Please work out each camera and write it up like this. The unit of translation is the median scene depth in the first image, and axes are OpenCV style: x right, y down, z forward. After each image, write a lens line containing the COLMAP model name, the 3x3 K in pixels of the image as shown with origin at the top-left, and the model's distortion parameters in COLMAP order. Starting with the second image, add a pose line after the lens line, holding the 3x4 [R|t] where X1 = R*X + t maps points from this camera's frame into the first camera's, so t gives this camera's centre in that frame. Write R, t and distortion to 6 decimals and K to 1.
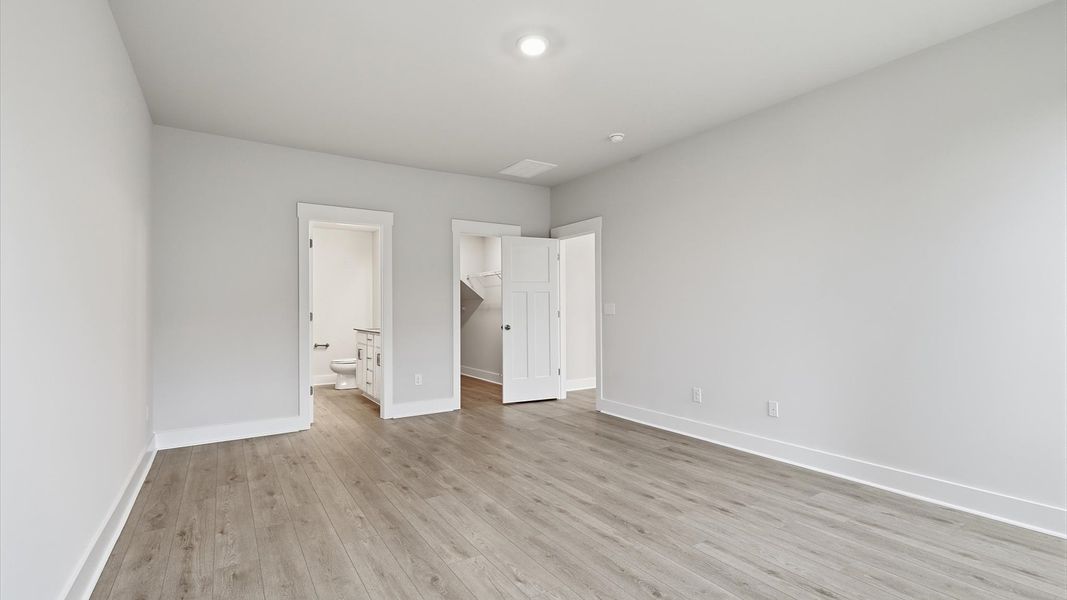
lens RADIAL K [[477.3, 0, 532.1], [0, 477.3, 303.8], [0, 0, 1]] dist [0.000271, 0.000103]
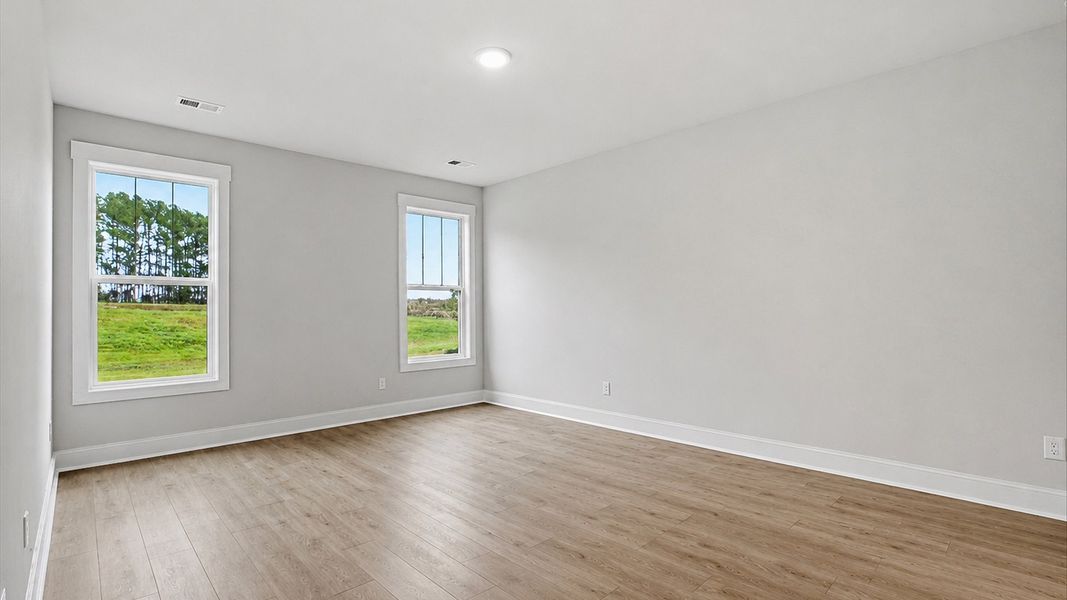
lens RADIAL K [[477.3, 0, 532.1], [0, 477.3, 303.8], [0, 0, 1]] dist [0.000271, 0.000103]
pose [[-0.982519, 0.012951, -0.185712, 0.100366], [0.016850, 0.999669, -0.019430, 0.013467], [0.185399, -0.022220, -0.982412, 1.705785]]
